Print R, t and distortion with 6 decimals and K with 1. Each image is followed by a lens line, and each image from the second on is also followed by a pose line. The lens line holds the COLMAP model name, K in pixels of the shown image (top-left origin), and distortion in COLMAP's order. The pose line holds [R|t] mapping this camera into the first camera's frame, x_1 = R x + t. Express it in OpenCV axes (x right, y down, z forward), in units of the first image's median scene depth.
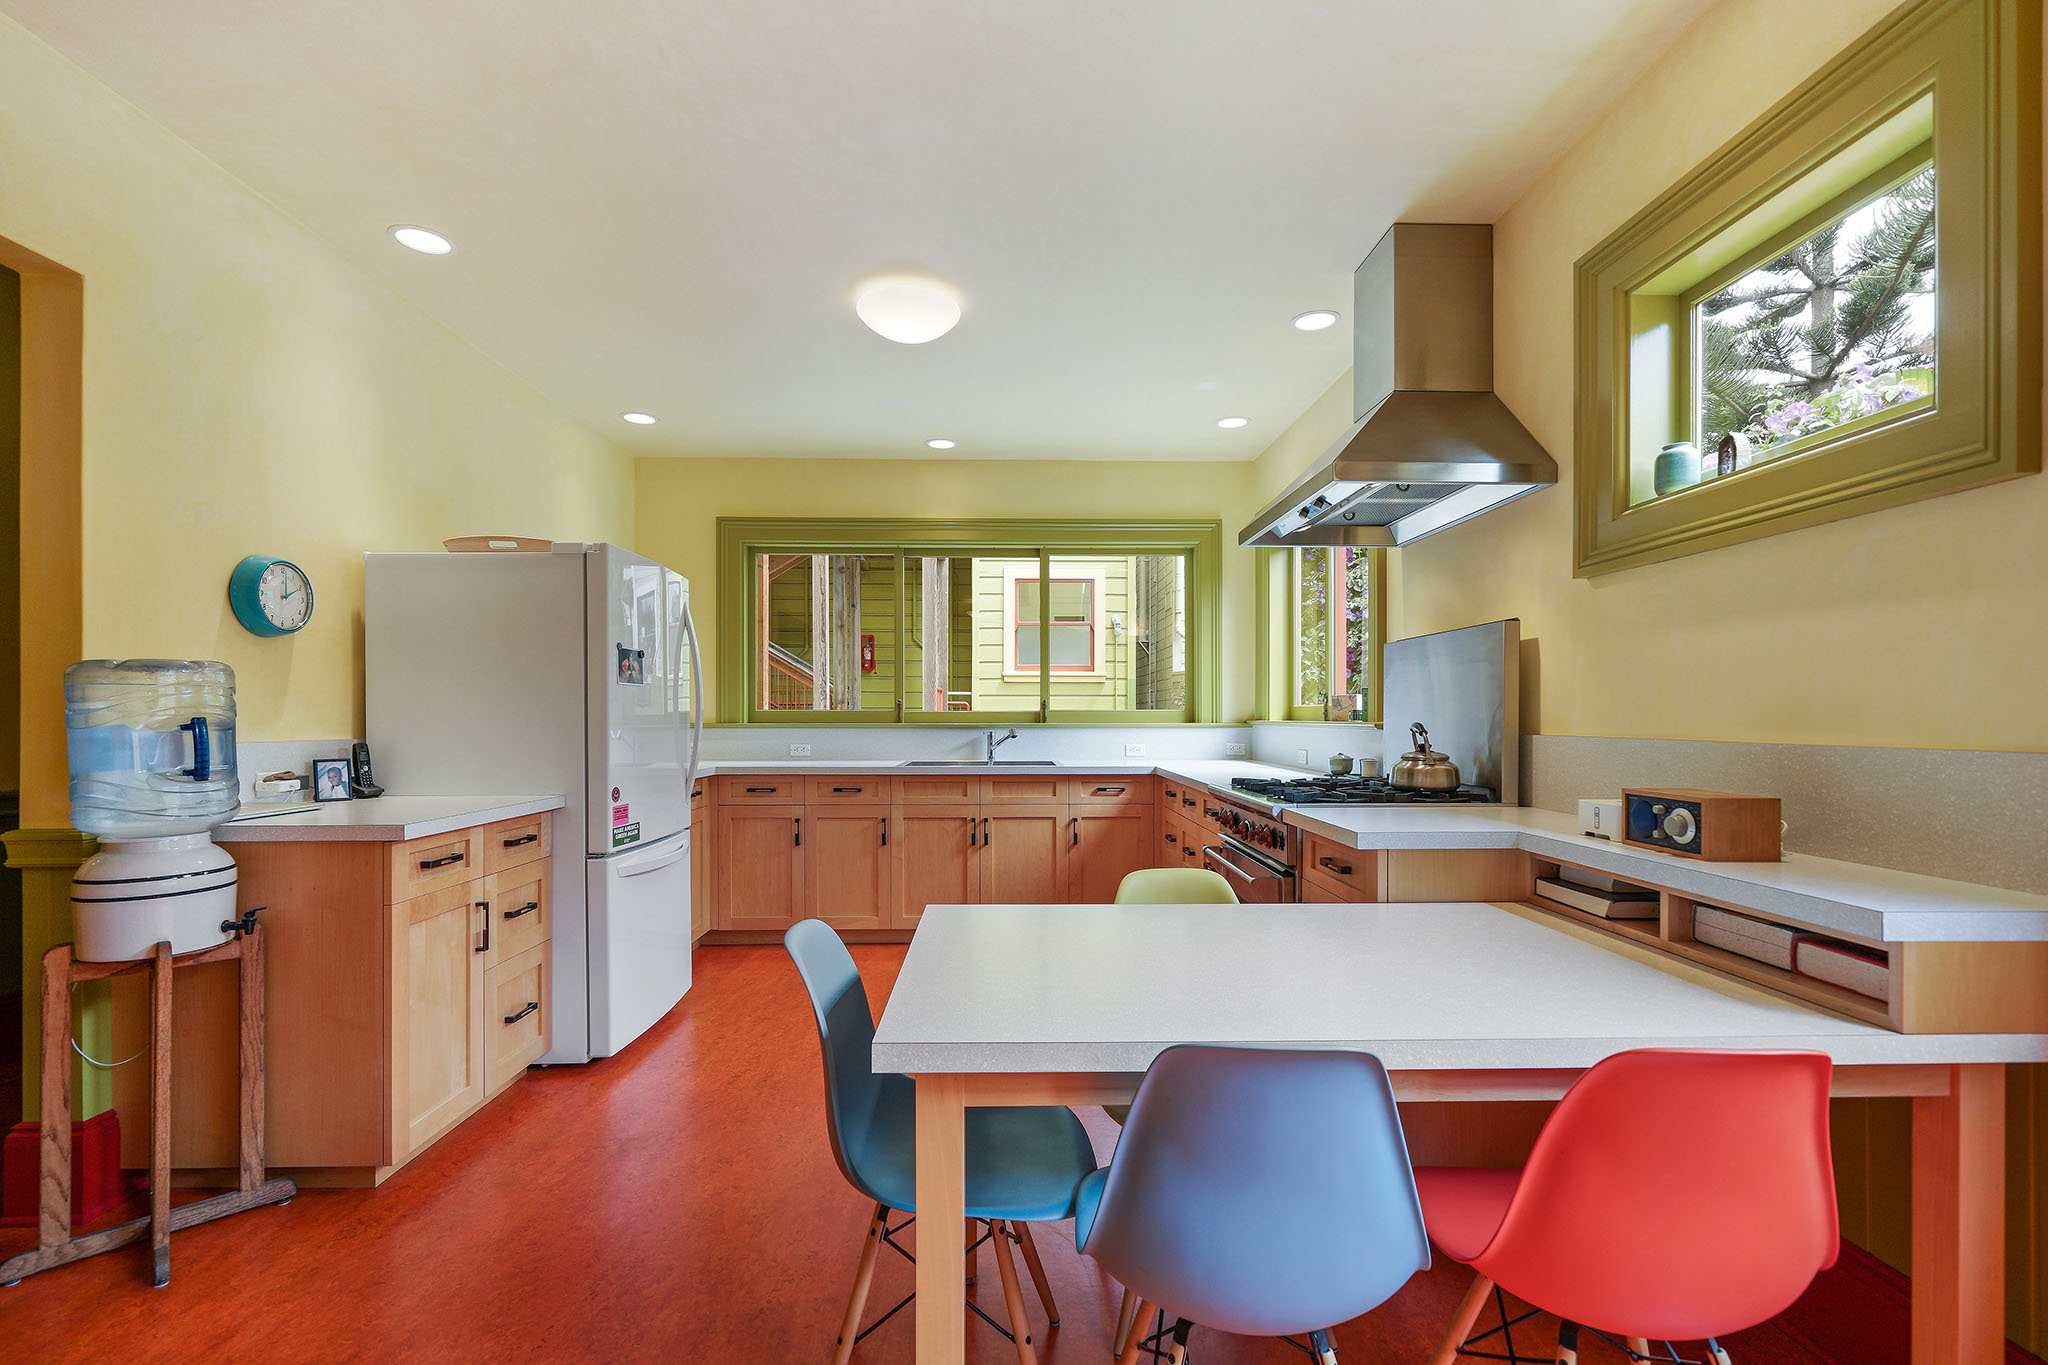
lens RADIAL K [[848.0, 0, 1022.4], [0, 848.0, 707.0], [0, 0, 1]] dist [-0.000392, -0.000793]
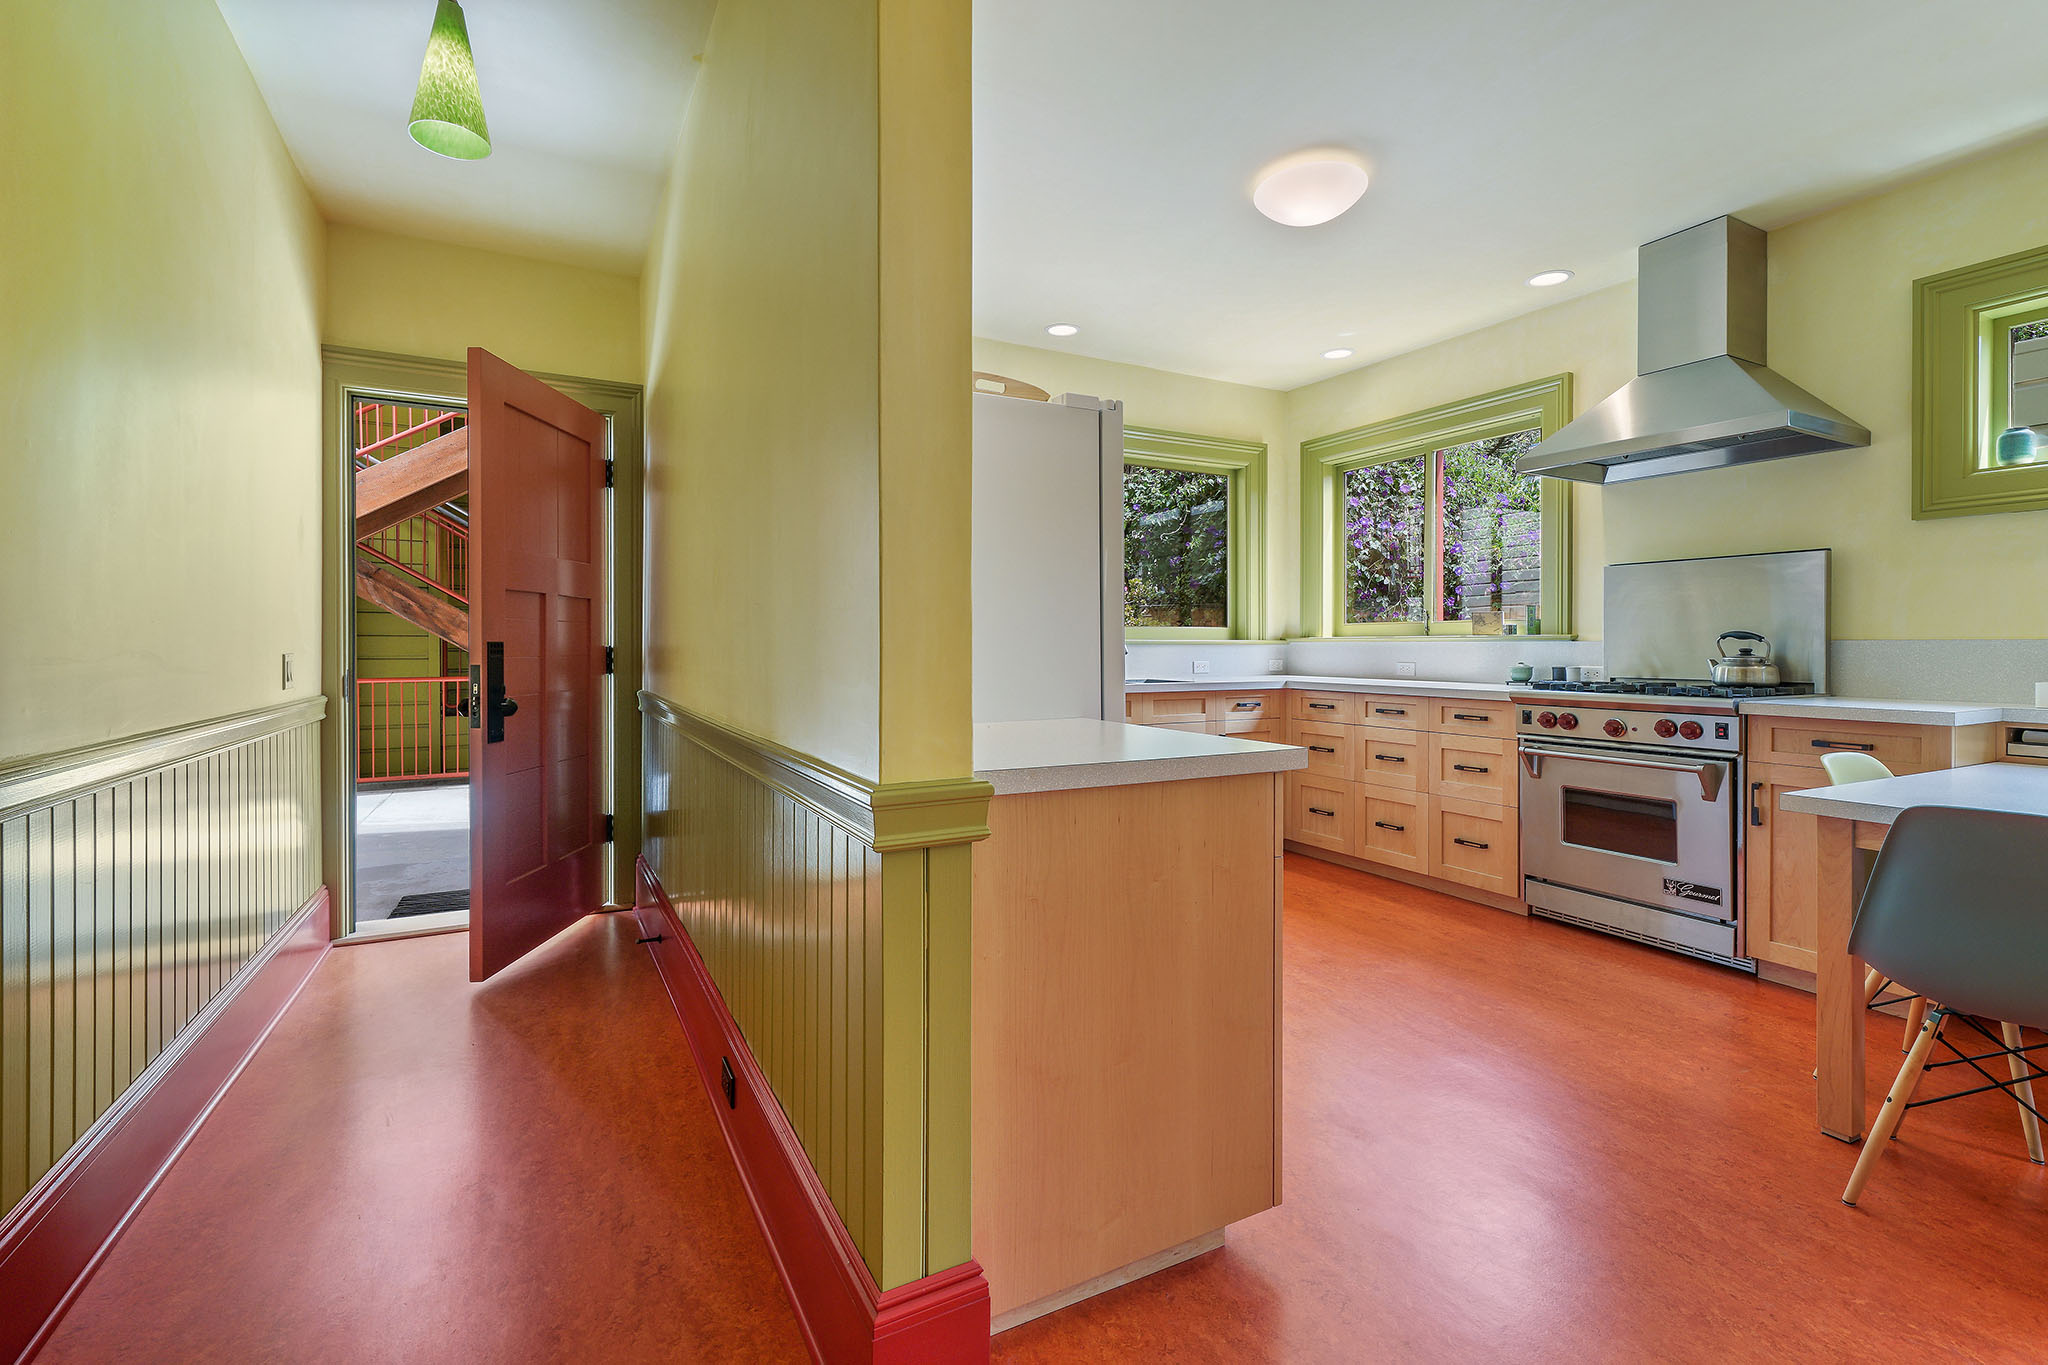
lens RADIAL K [[886.5, 0, 999.5], [0, 886.5, 650.4], [0, 0, 1]] dist [0.002948, 0.000095]
pose [[0.894435, -0.002049, 0.447193, -0.926385], [-0.005462, 0.999865, 0.015505, 0.027771], [-0.447164, -0.016310, 0.894303, 0.289543]]
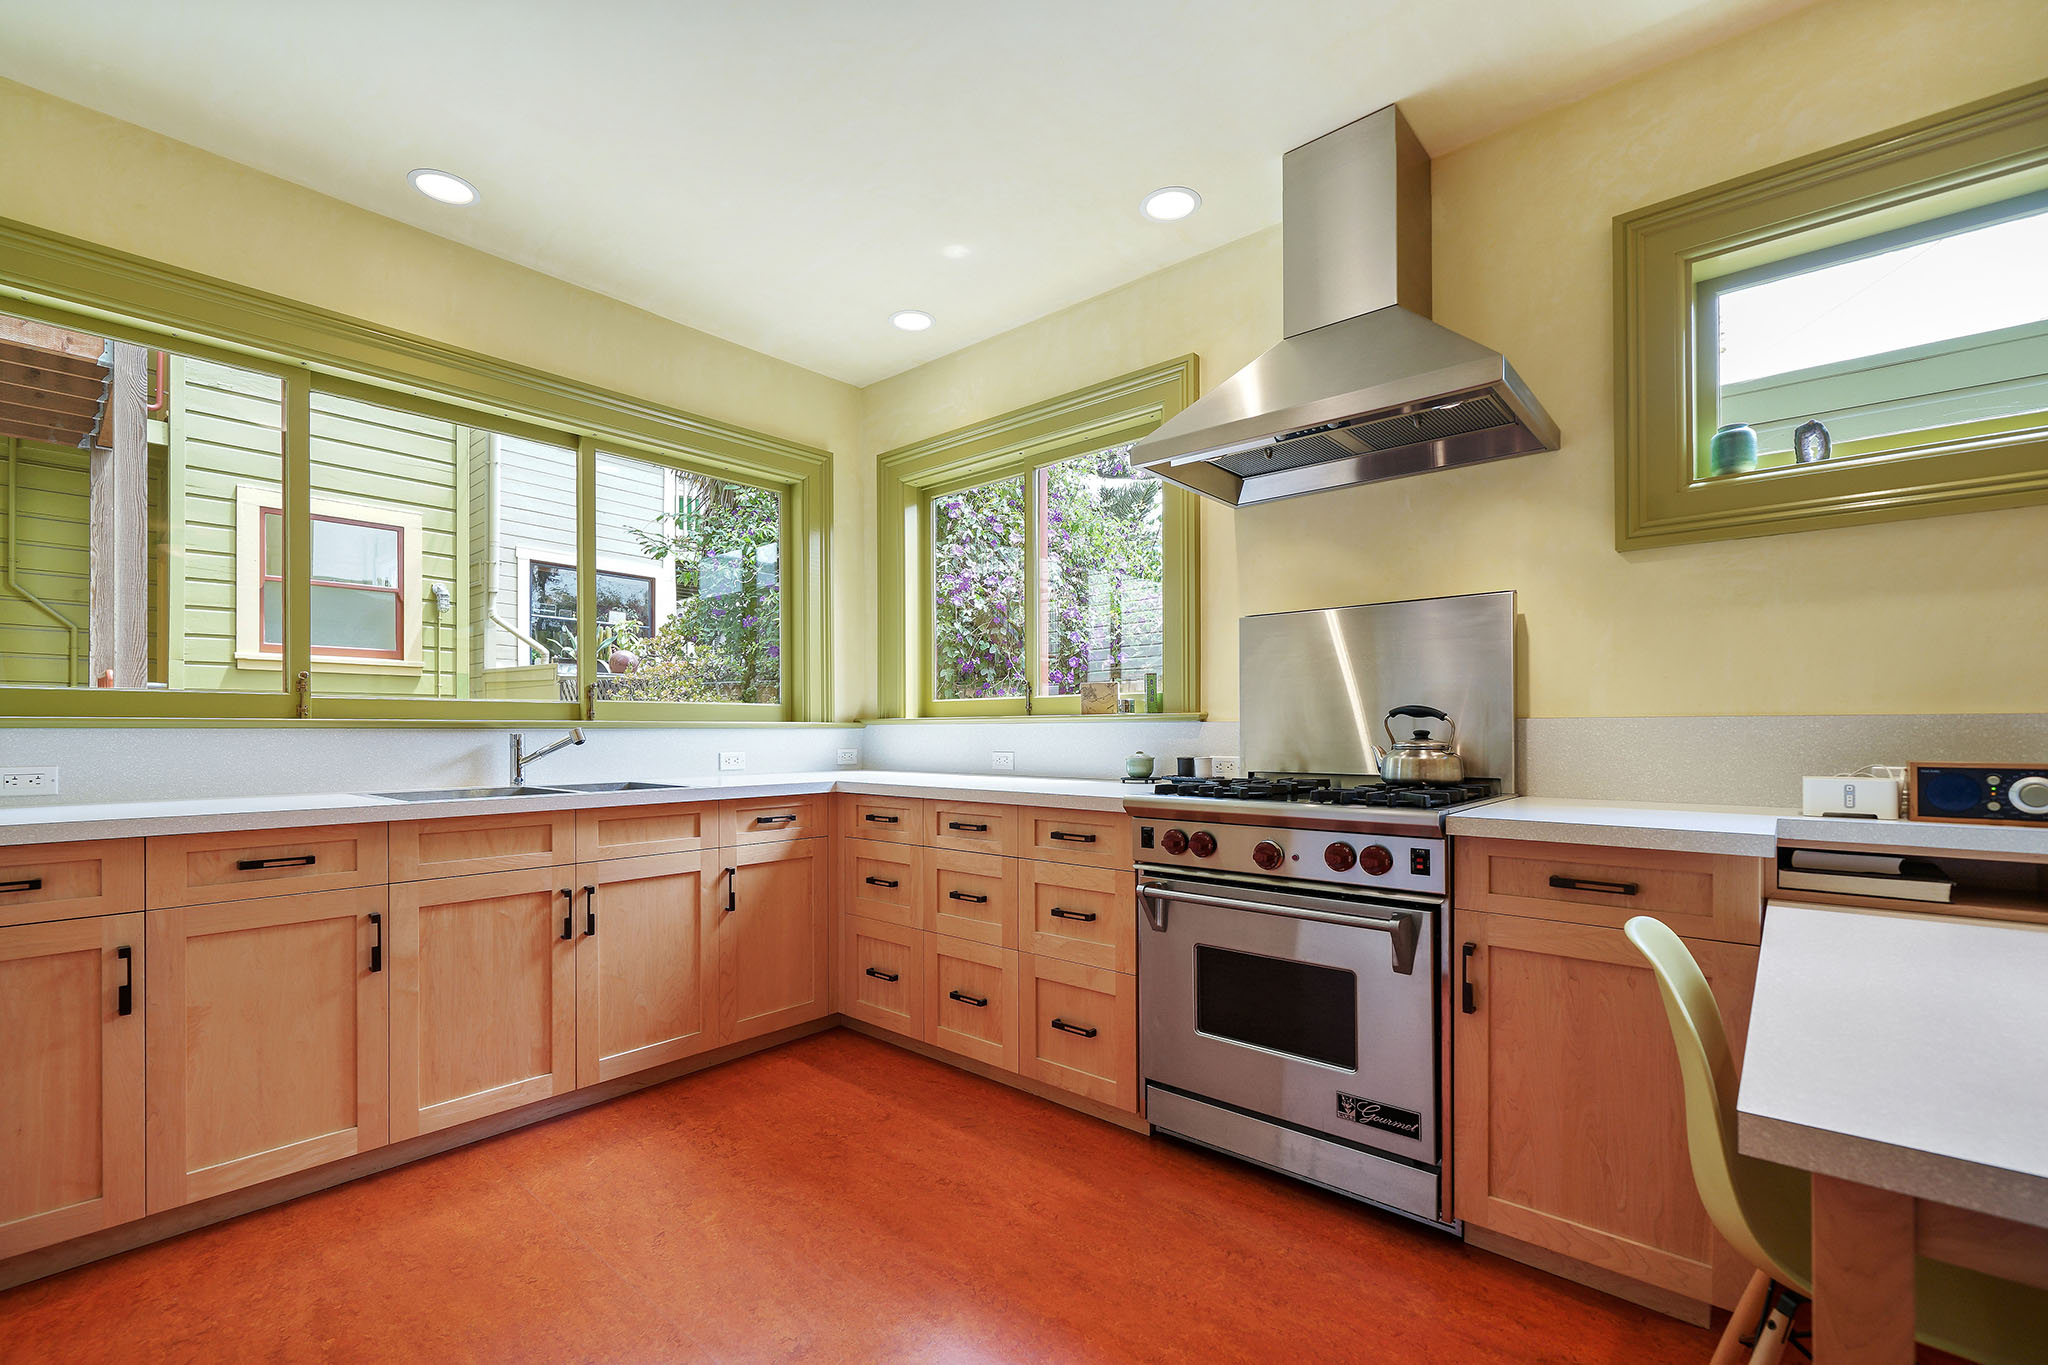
lens RADIAL K [[881.8, 0, 966.4], [0, 881.8, 731.1], [0, 0, 1]] dist [-0.001307, -0.000086]
pose [[0.698846, -0.001842, 0.715270, -0.416421], [-0.004644, 0.999964, 0.007113, 0.034729], [-0.715257, -0.008293, 0.698813, 0.615817]]
